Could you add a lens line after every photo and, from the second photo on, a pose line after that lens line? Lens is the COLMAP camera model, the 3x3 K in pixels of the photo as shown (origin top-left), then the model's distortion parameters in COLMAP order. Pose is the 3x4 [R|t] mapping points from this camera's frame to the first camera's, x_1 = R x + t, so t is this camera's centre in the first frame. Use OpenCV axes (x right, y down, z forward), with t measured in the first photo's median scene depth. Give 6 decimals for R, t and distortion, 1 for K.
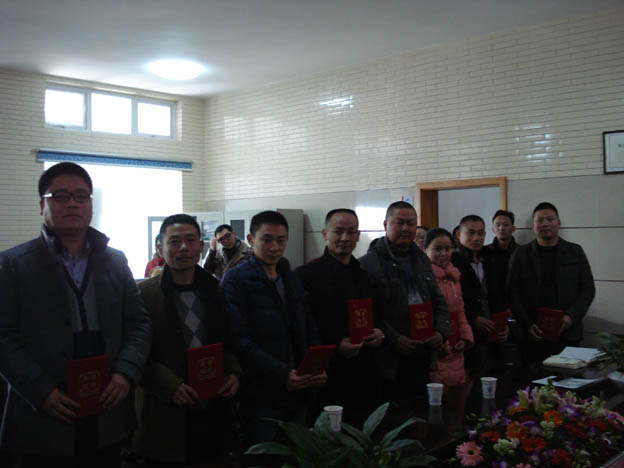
lens RADIAL K [[731.0, 0, 312.0], [0, 731.0, 234.0], [0, 0, 1]] dist [-0.016515, -0.028453]
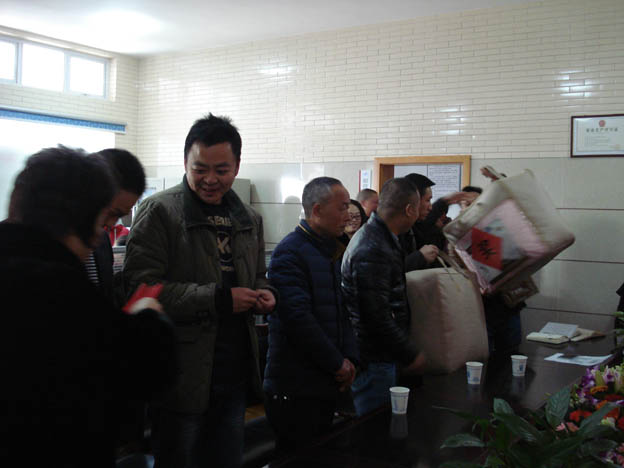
lens RADIAL K [[715.5, 0, 312.0], [0, 715.5, 234.0], [0, 0, 1]] dist [-0.001194, -0.236673]
pose [[0.981861, 0.027526, 0.187591, -0.121910], [-0.034171, 0.998895, 0.032281, 0.005676], [-0.186495, -0.038105, 0.981717, 0.059353]]
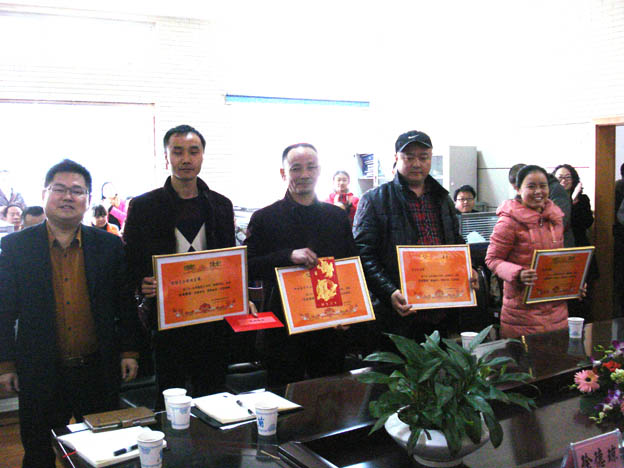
lens RADIAL K [[731.0, 0, 312.0], [0, 731.0, 234.0], [0, 0, 1]] dist [-0.016515, -0.028453]
pose [[0.964468, 0.024846, -0.263028, 0.041340], [-0.002191, 0.996286, 0.086075, 0.000530], [0.264189, -0.082441, 0.960941, -0.037740]]
